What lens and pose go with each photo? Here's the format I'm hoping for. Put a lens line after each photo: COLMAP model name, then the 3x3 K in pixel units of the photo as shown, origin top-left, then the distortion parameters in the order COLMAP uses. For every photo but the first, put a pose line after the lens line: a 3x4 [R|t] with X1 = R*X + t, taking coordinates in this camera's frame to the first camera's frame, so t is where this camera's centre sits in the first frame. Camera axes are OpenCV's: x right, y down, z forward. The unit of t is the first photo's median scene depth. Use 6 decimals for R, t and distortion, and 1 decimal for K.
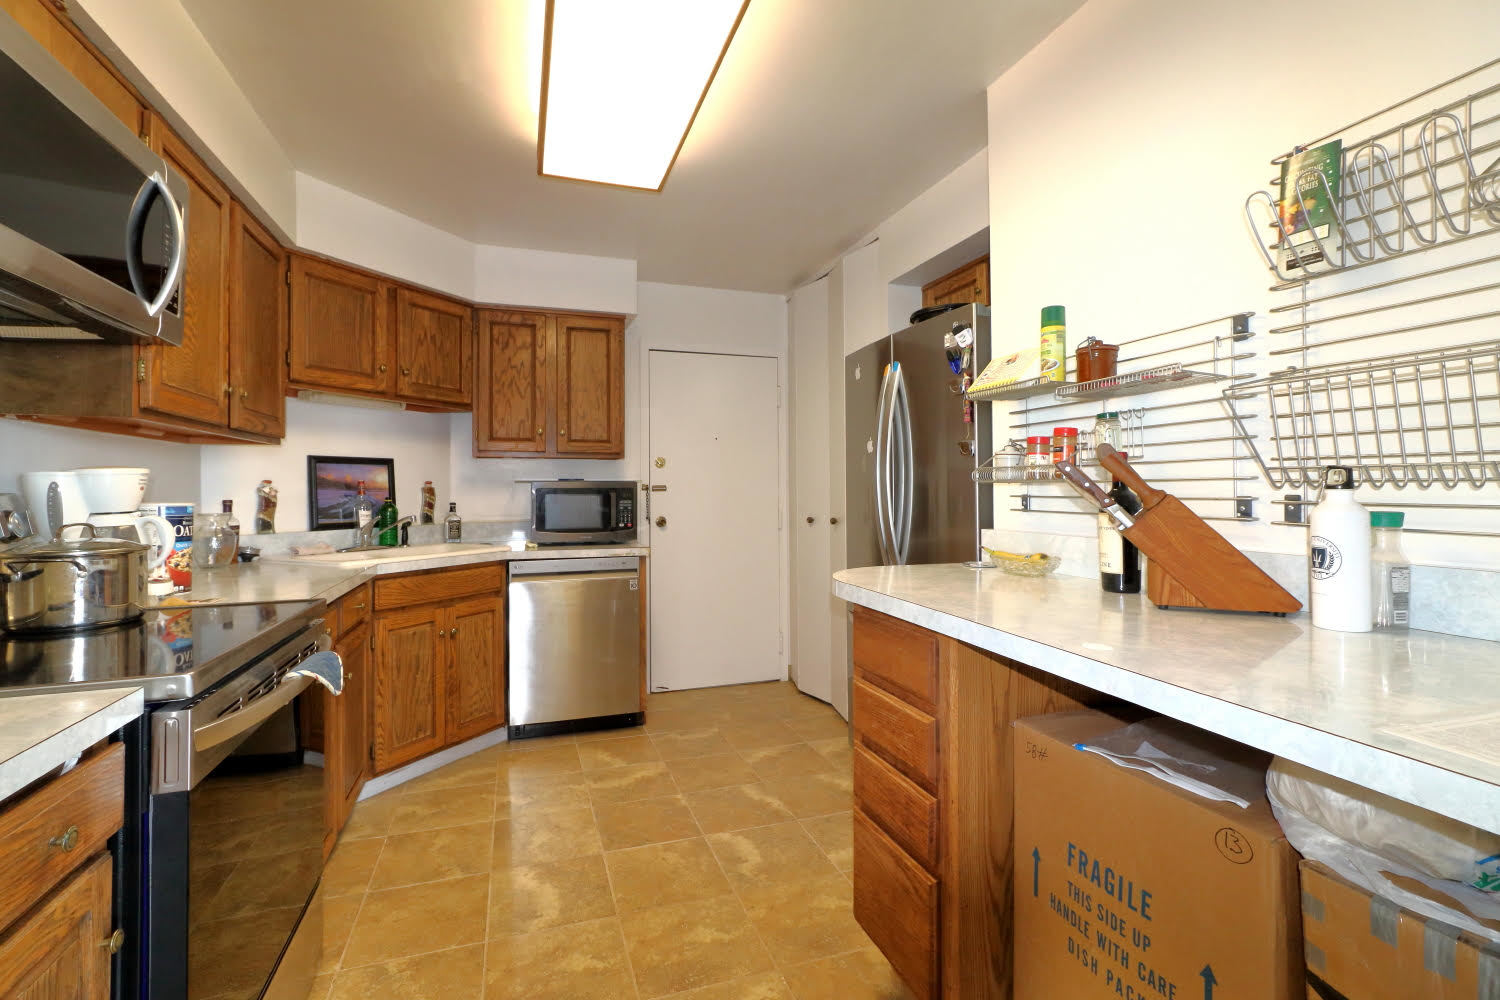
lens RADIAL K [[696.3, 0, 743.6], [0, 696.3, 474.2], [0, 0, 1]] dist [0.001216, 0.000455]
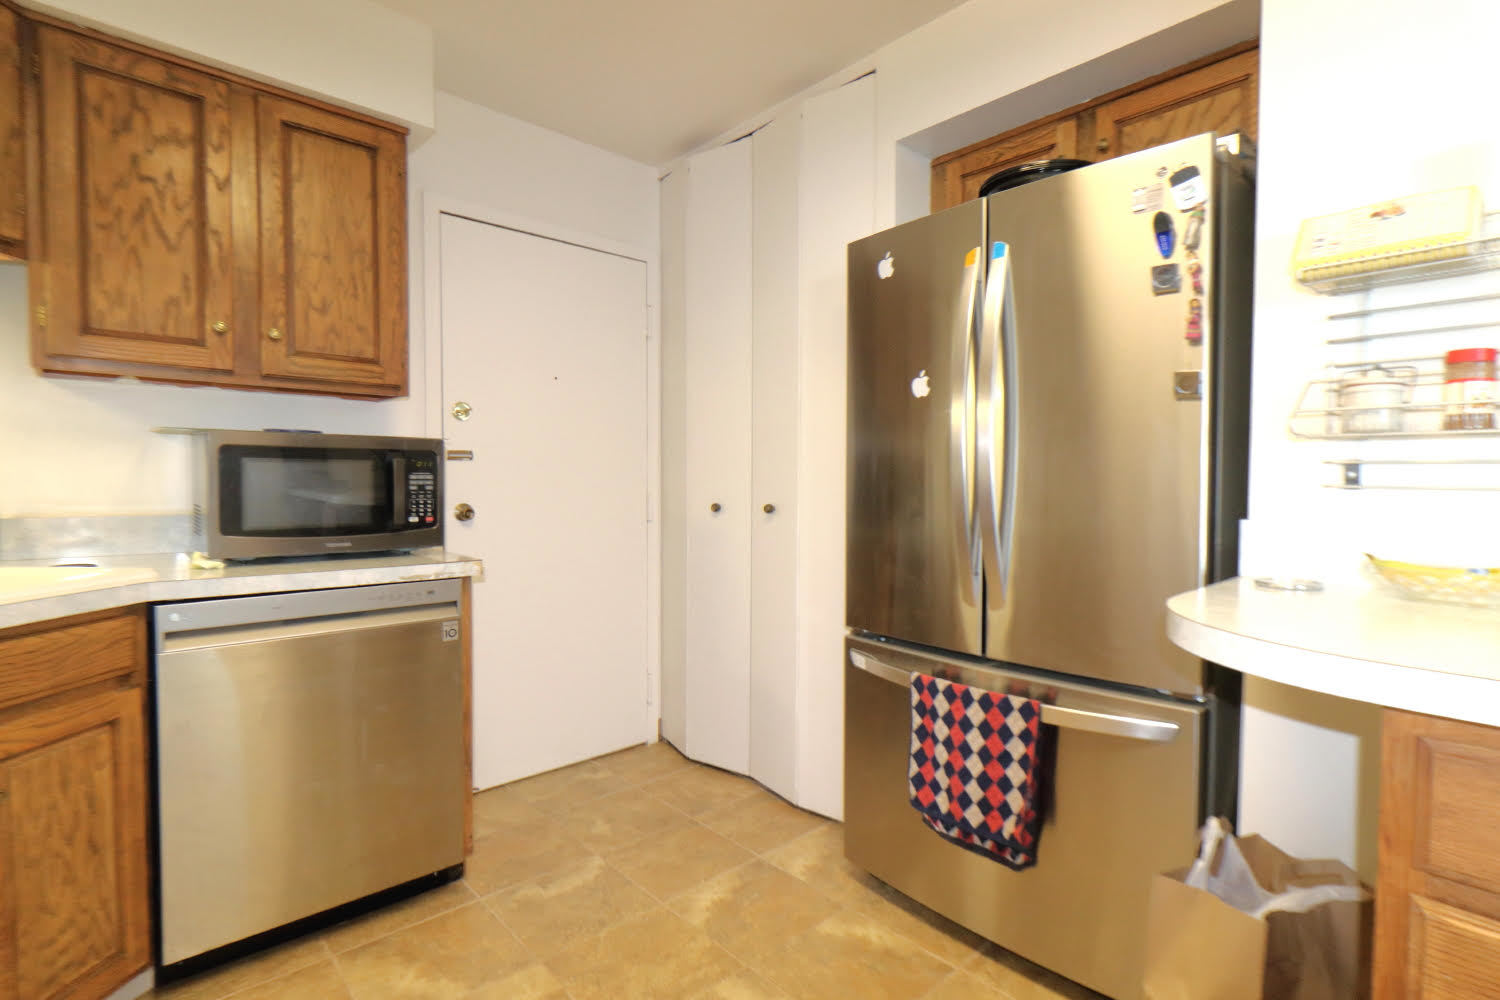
lens RADIAL K [[700.3, 0, 750.0], [0, 700.3, 500.0], [0, 0, 1]] dist [0.004153, 0.000952]
pose [[0.901016, -0.001771, 0.433783, -0.174012], [-0.021815, 0.998541, 0.049387, 0.025626], [-0.433238, -0.053962, 0.899663, 0.400989]]
